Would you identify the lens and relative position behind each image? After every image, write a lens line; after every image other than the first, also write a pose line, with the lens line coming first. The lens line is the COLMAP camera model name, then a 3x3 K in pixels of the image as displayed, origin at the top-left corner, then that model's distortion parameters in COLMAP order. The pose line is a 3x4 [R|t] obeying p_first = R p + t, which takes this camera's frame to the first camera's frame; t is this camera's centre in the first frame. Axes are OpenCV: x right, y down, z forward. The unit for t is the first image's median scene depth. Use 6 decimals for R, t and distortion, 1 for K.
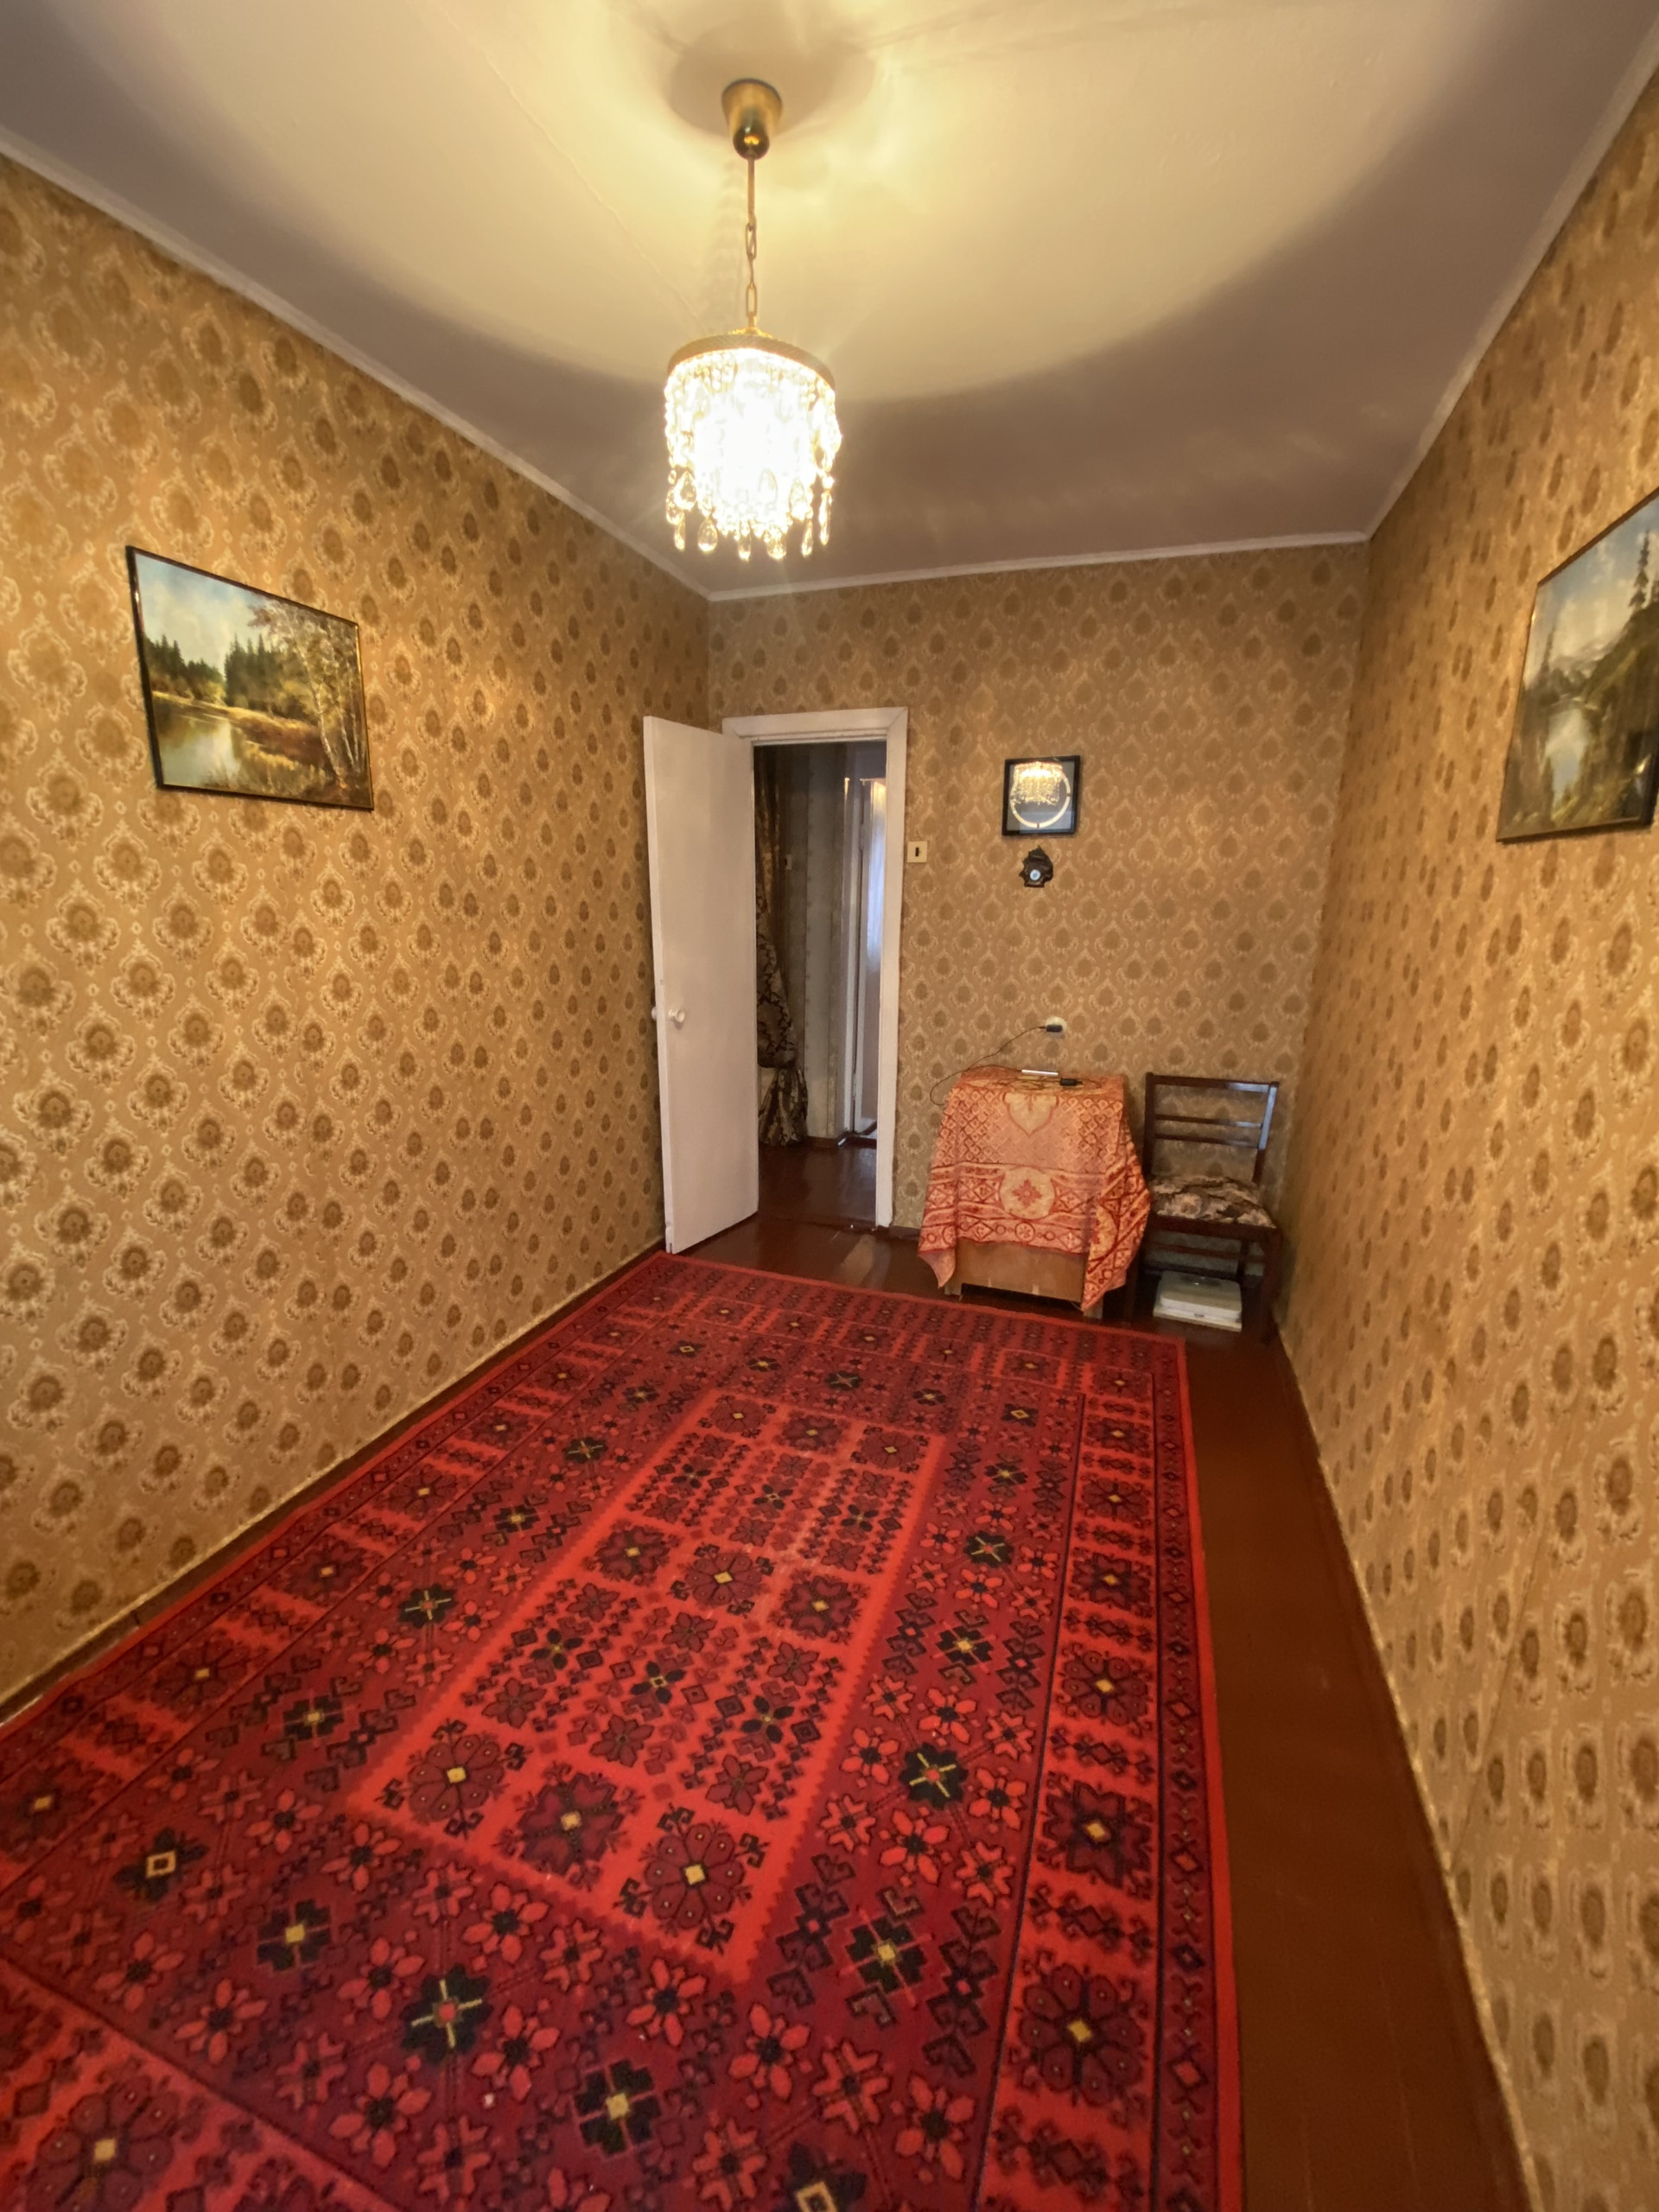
lens RADIAL K [[884.8, 0, 829.5], [0, 884.8, 1106.0], [0, 0, 1]] dist [-0.029368, -0.000228]
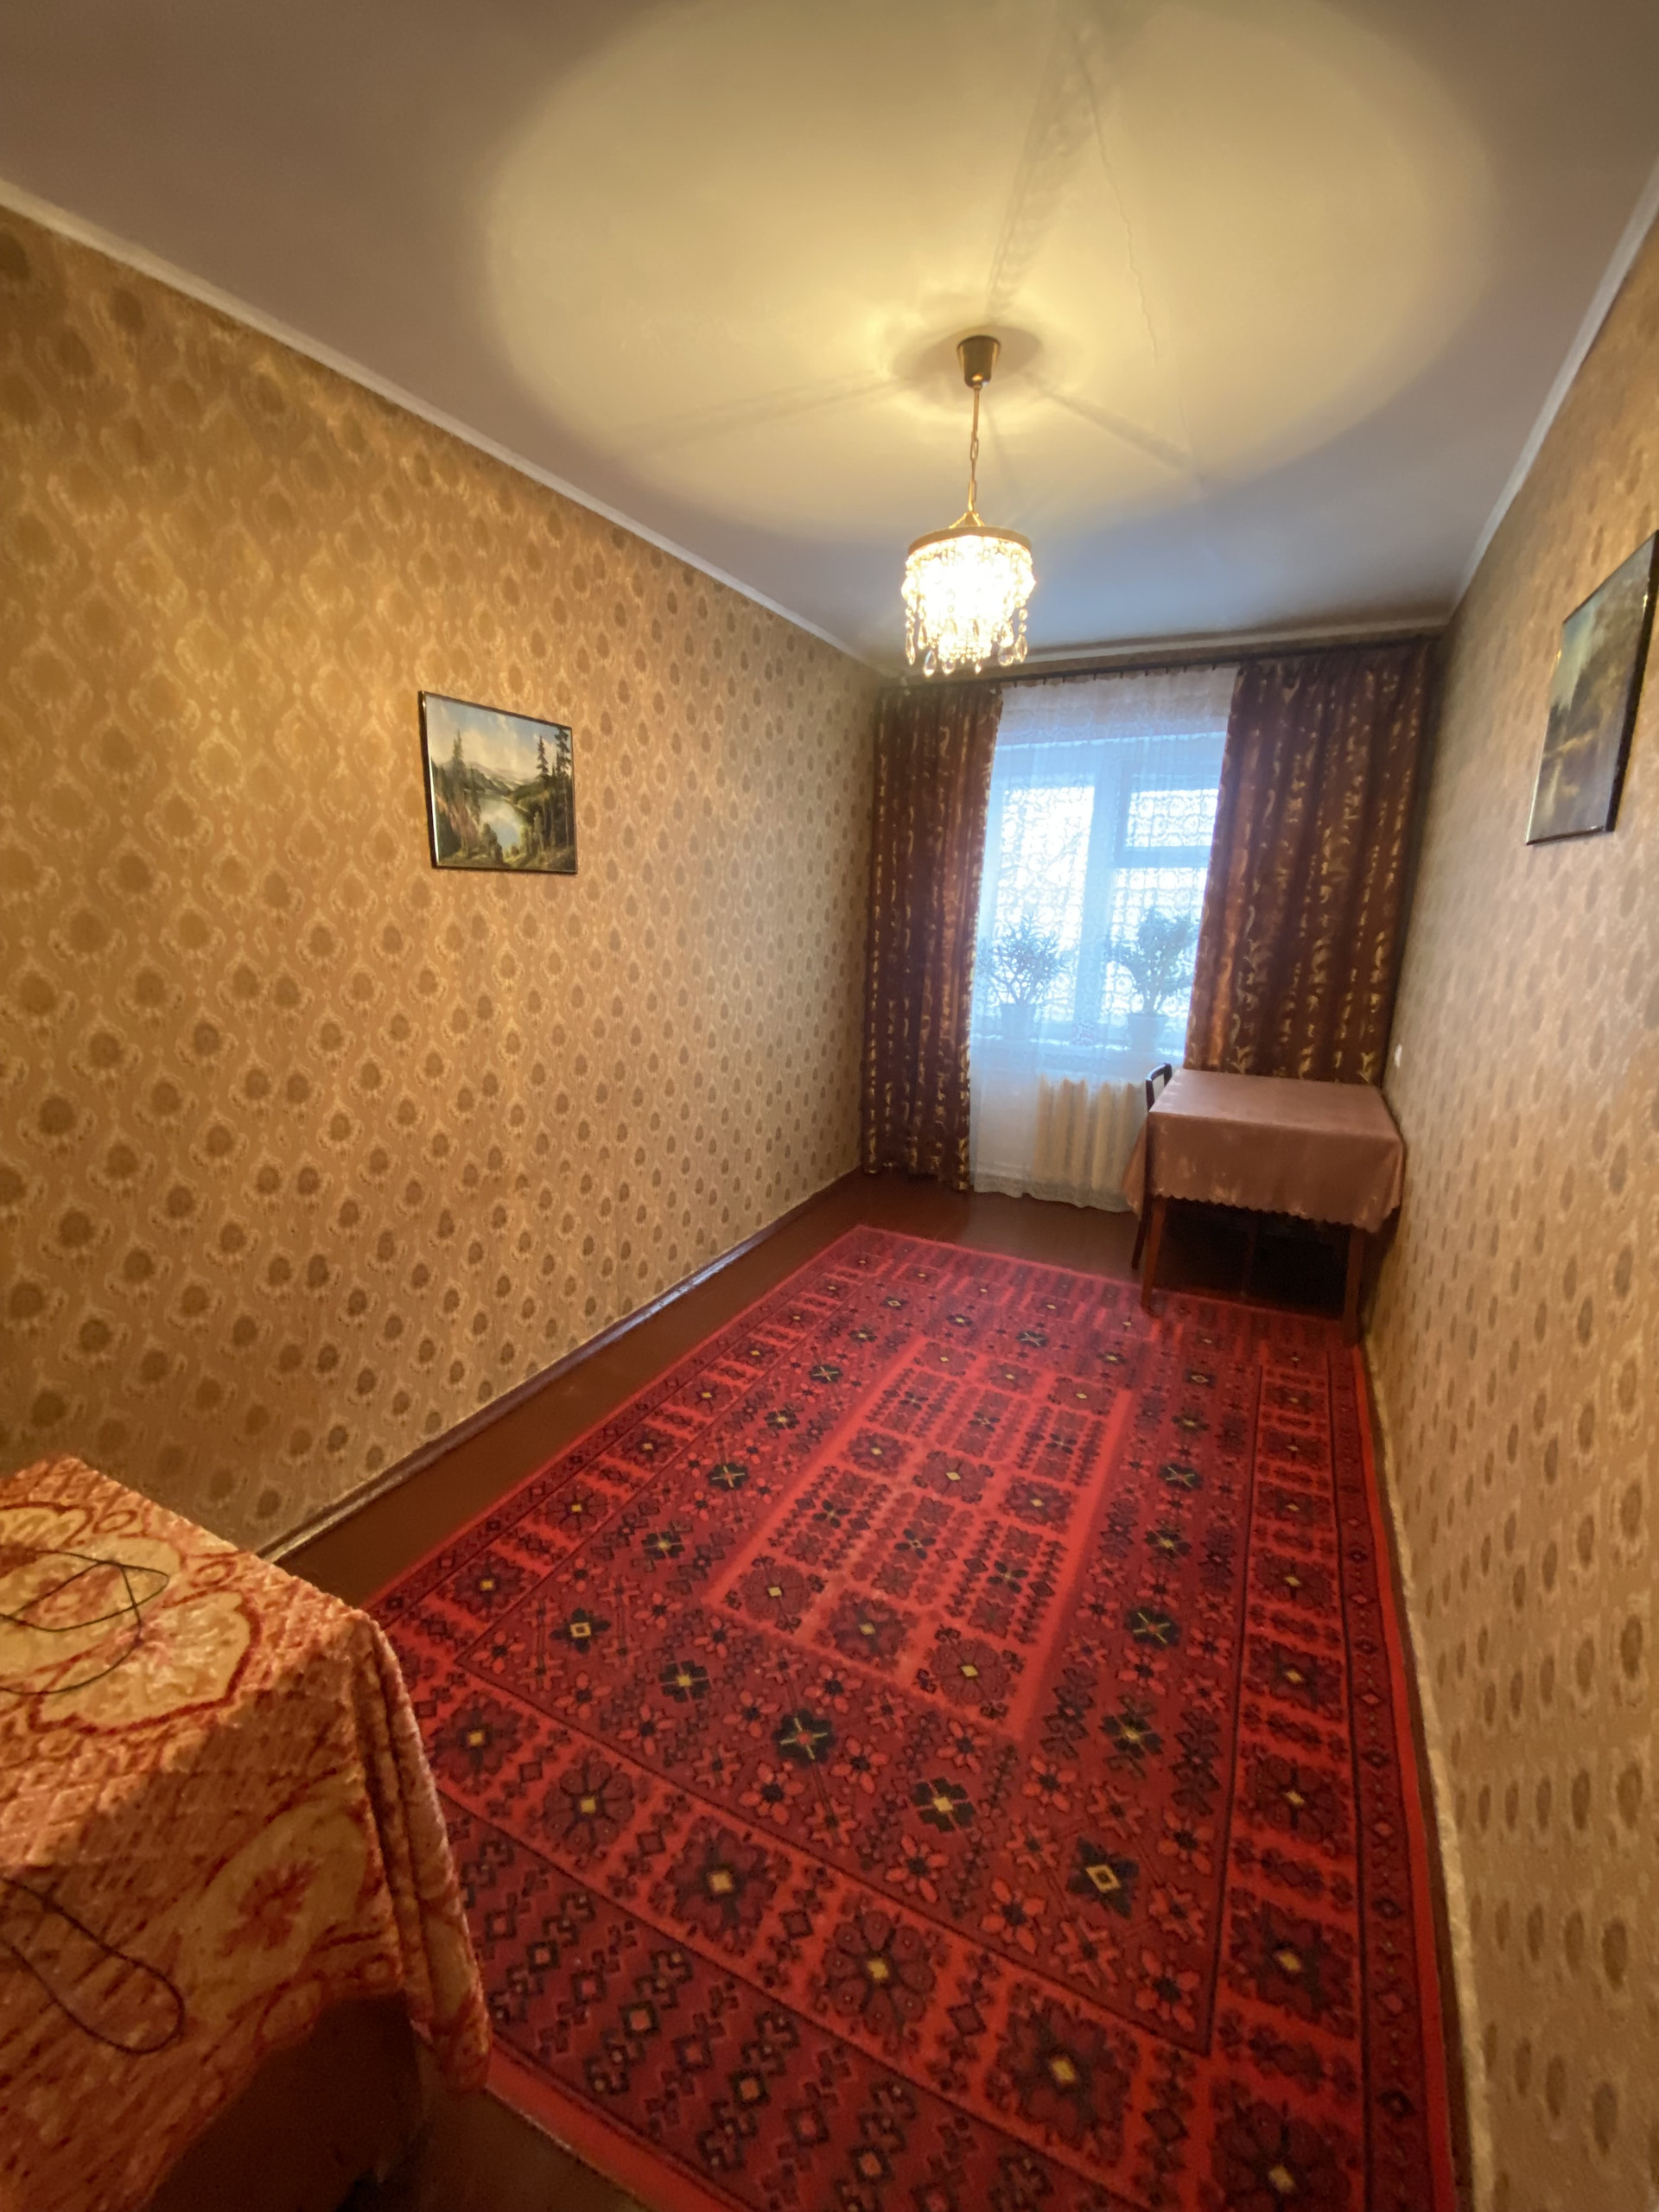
lens RADIAL K [[884.8, 0, 829.5], [0, 884.8, 1106.0], [0, 0, 1]] dist [-0.029368, -0.000228]
pose [[-0.991052, -0.061401, 0.118514, -0.063499], [-0.000667, 0.890175, 0.455618, -0.488930], [-0.133474, 0.451462, -0.882251, 1.888938]]
